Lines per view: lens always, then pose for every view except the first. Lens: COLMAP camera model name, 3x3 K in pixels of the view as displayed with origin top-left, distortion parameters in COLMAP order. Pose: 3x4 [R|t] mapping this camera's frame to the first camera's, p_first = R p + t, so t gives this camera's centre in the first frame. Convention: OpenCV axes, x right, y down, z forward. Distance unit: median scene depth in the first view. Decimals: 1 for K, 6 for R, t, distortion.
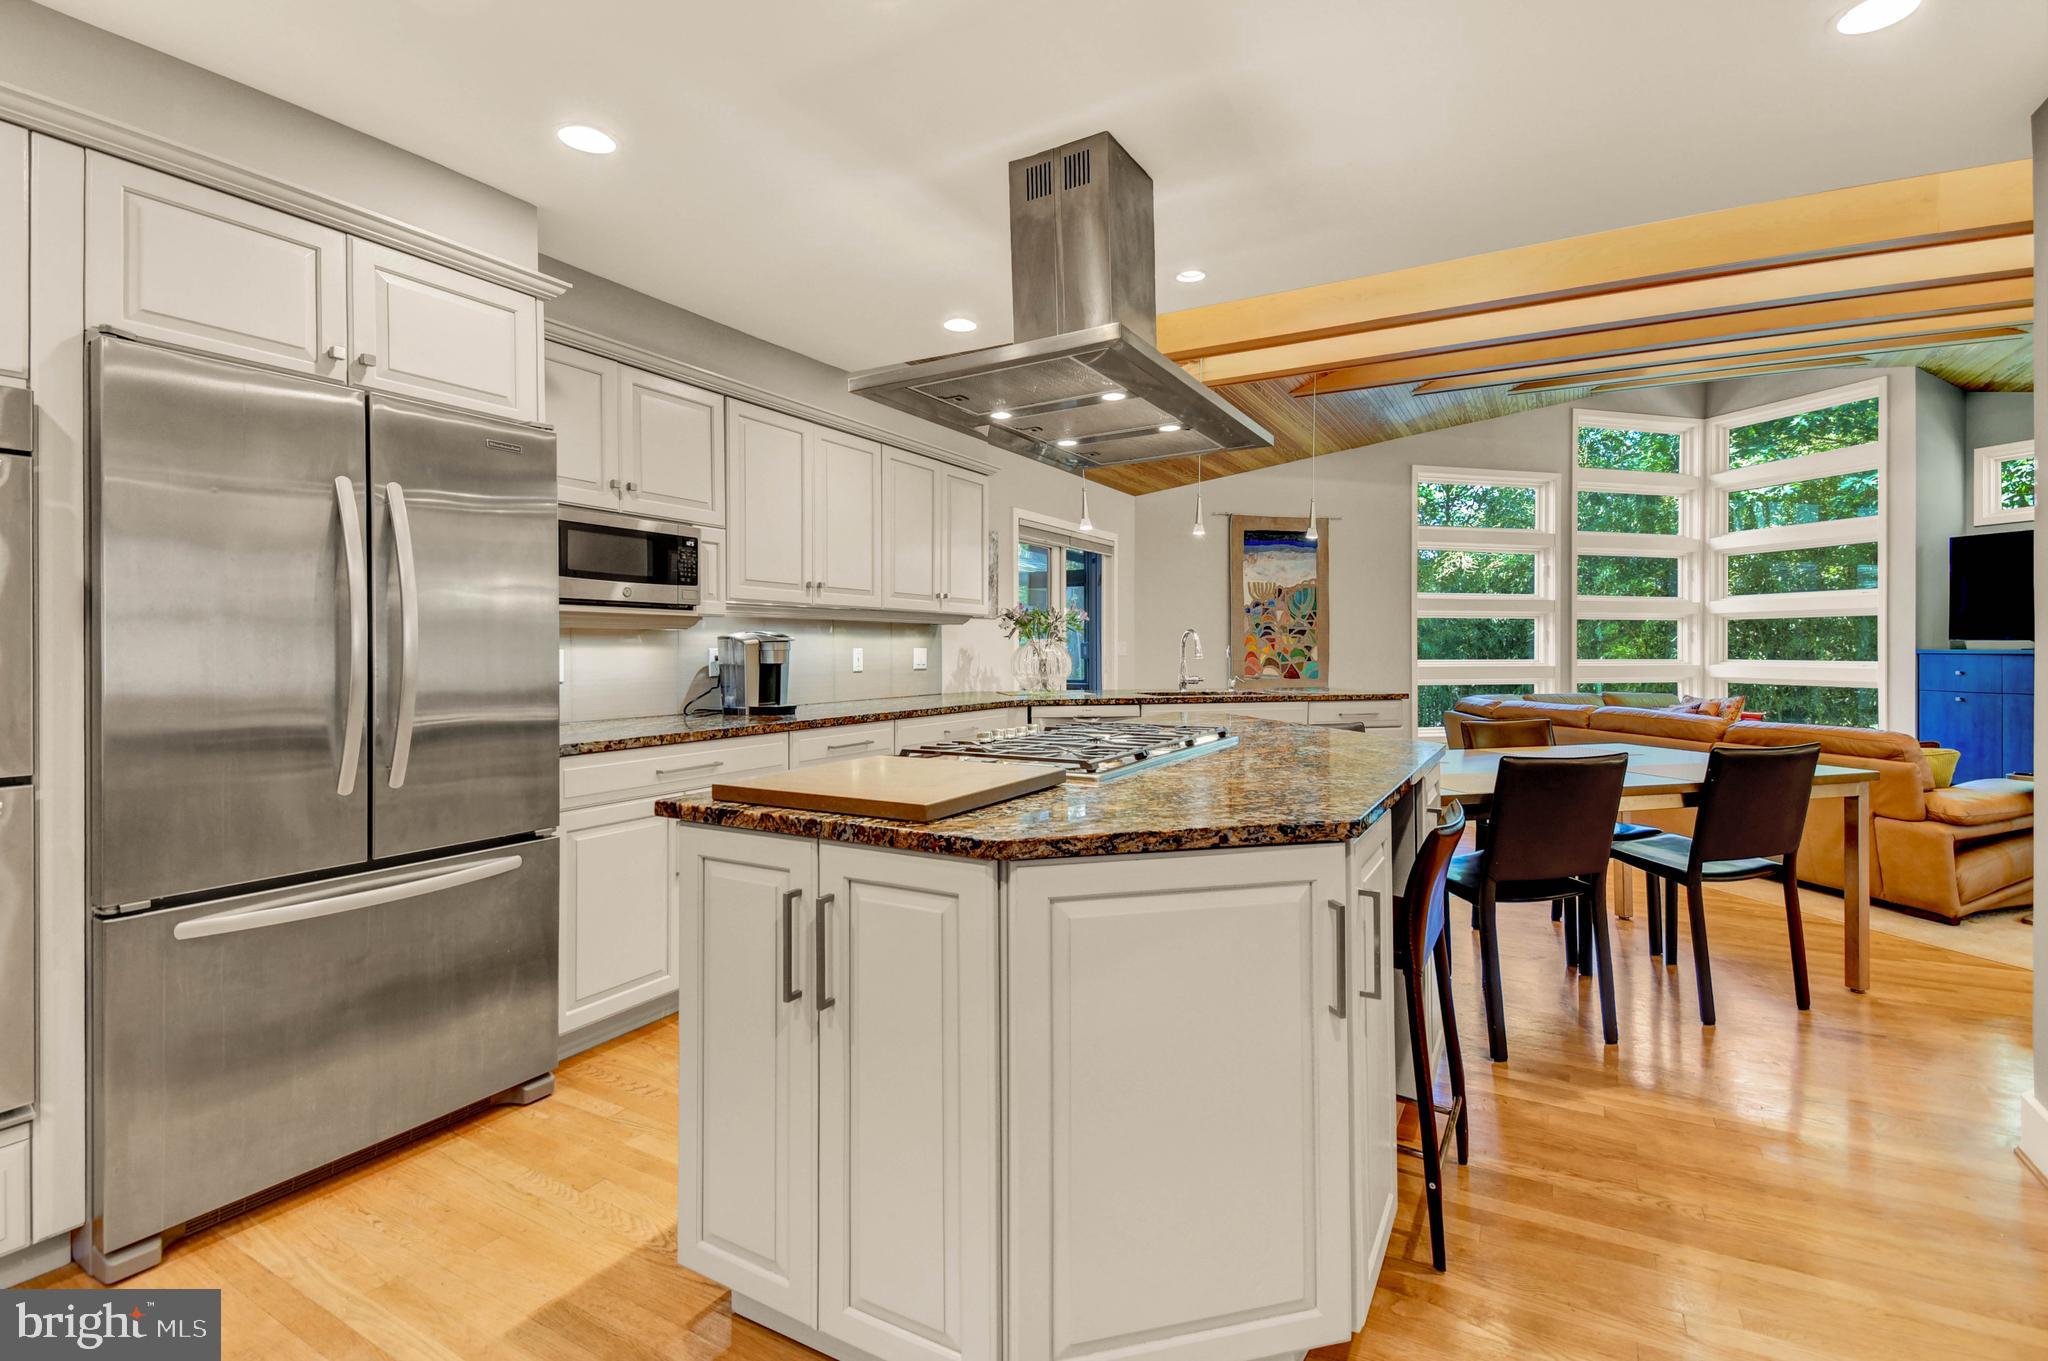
lens RADIAL K [[918.4, 0, 1030.9], [0, 918.4, 652.9], [0, 0, 1]] dist [0.020810, -0.023160]
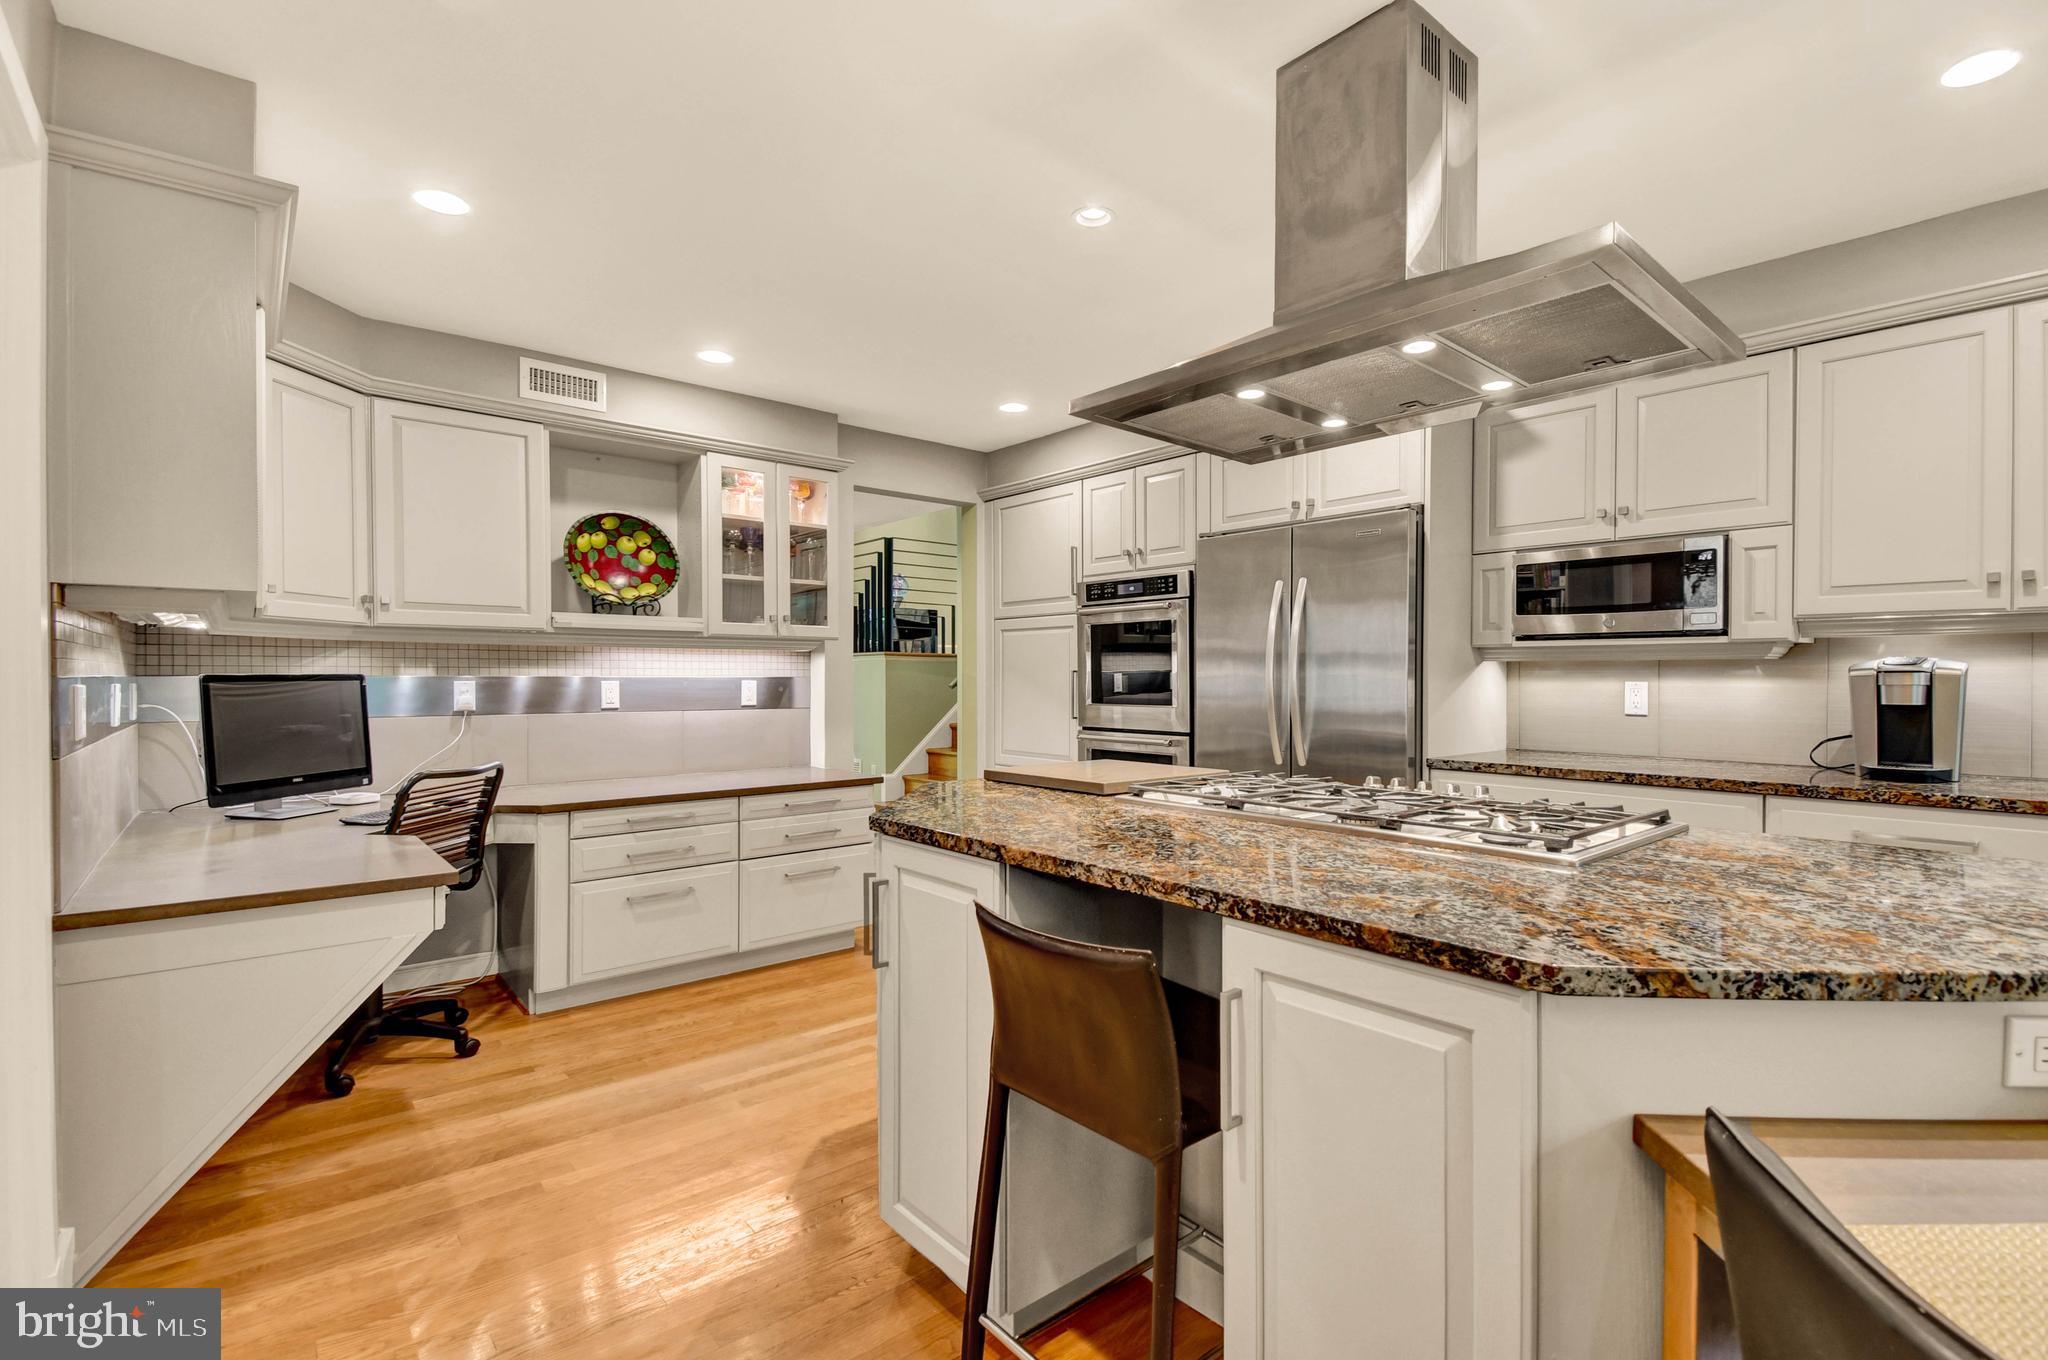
lens RADIAL K [[935.6, 0, 1035.2], [0, 935.6, 685.5], [0, 0, 1]] dist [0.001049, -0.000432]
pose [[-0.344483, 0.009138, -0.938748, 0.292366], [-0.005349, 0.999917, 0.011696, -0.003472], [0.938777, 0.009051, -0.344406, 0.325527]]
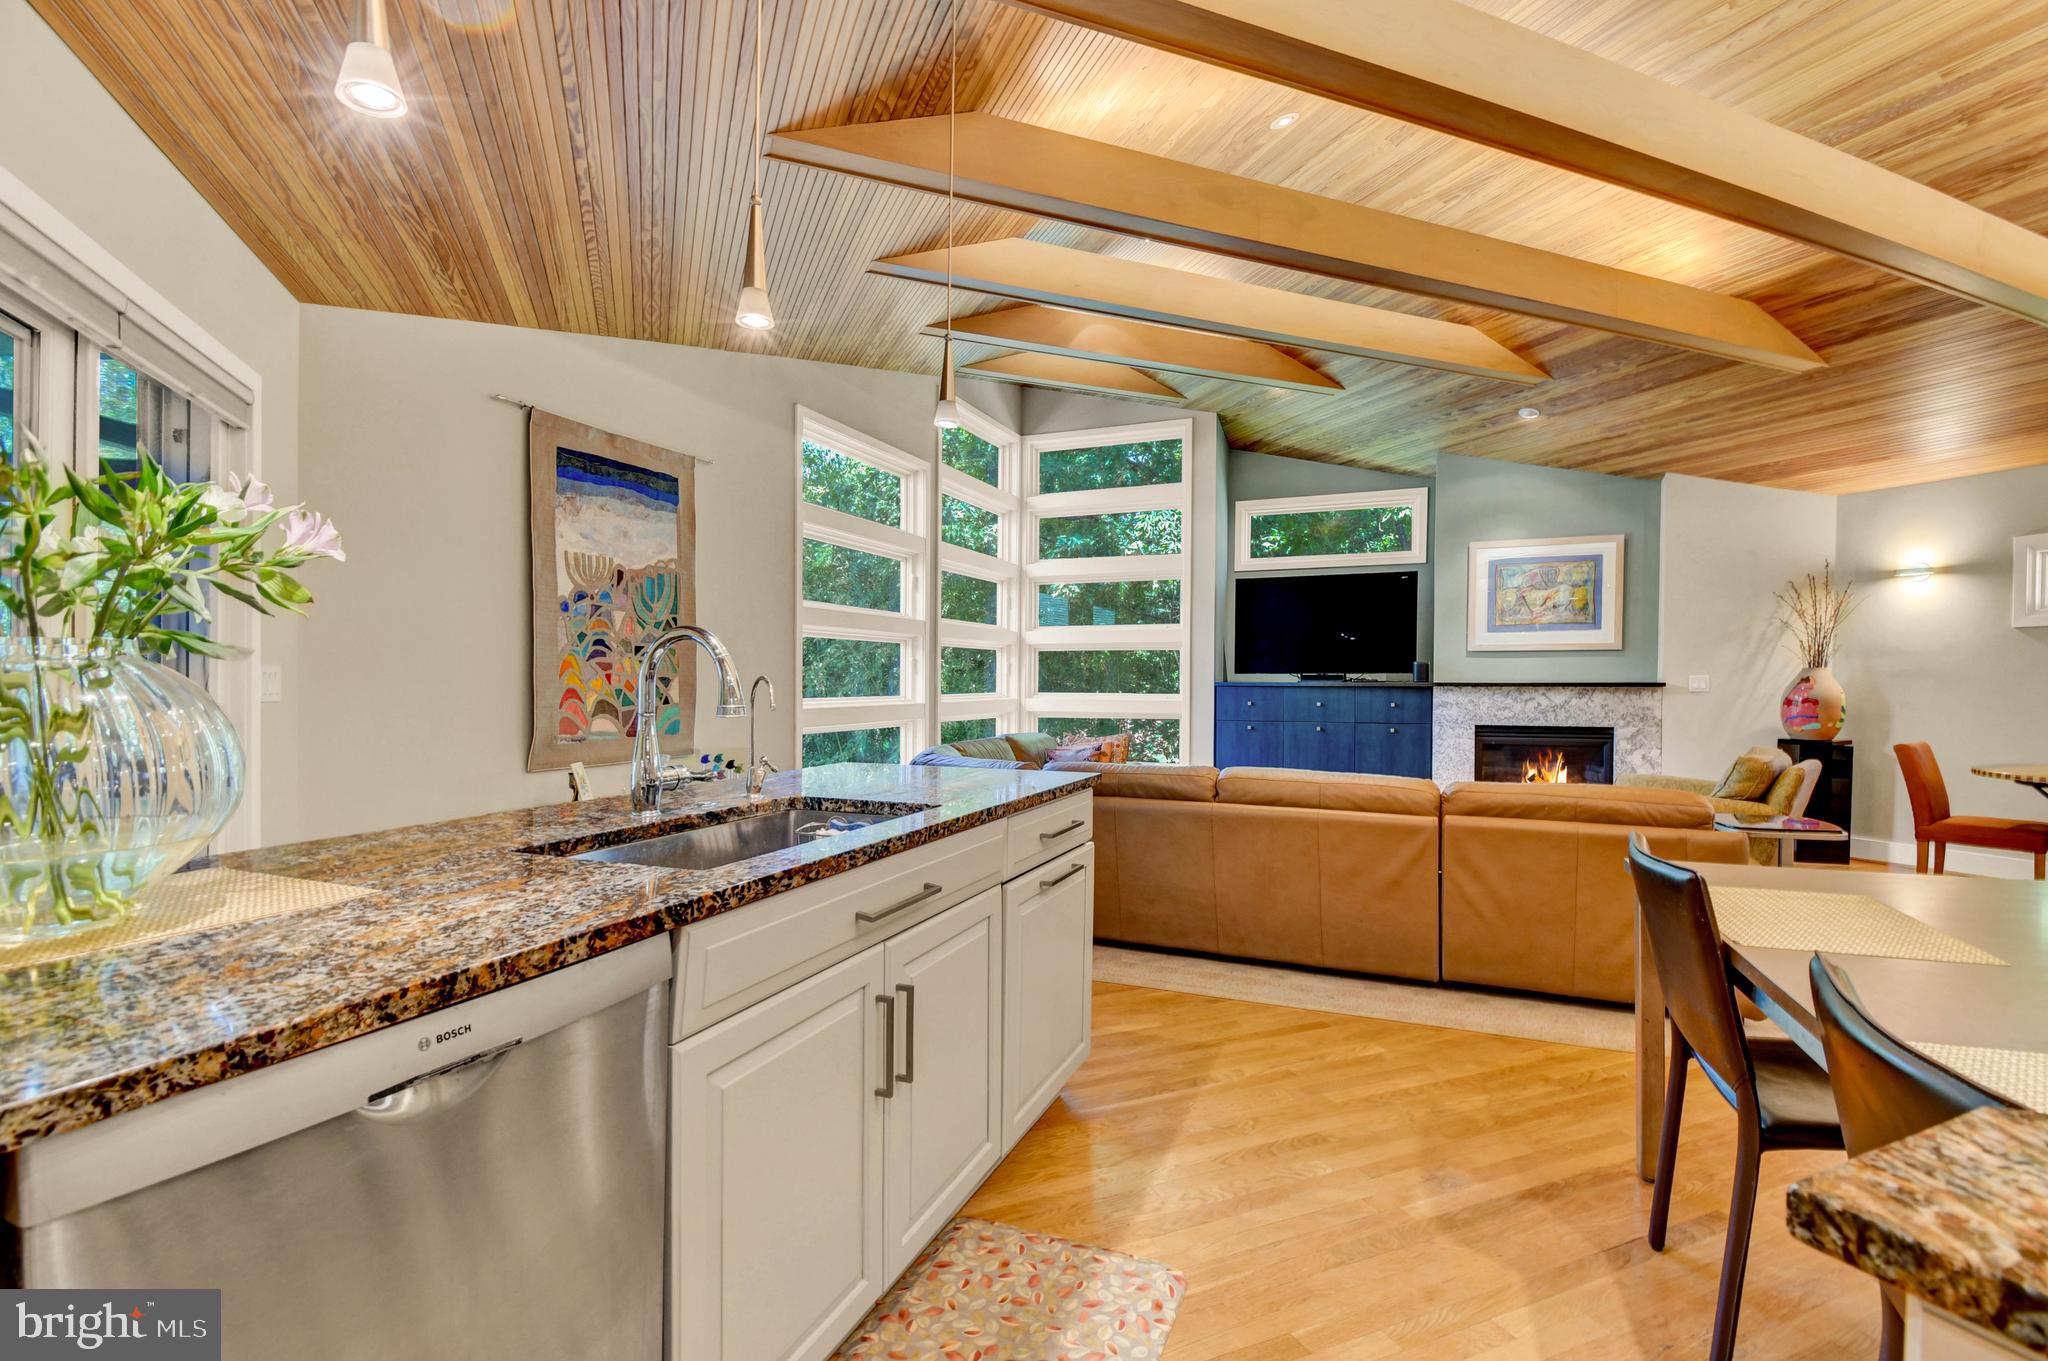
lens RADIAL K [[935.6, 0, 1035.2], [0, 935.6, 686.0], [0, 0, 1]] dist [0.001049, -0.000432]
pose [[0.613932, -0.004504, 0.789346, -0.012532], [0.002982, 0.999990, 0.003387, -0.003935], [-0.789353, 0.000275, 0.613939, 0.520449]]
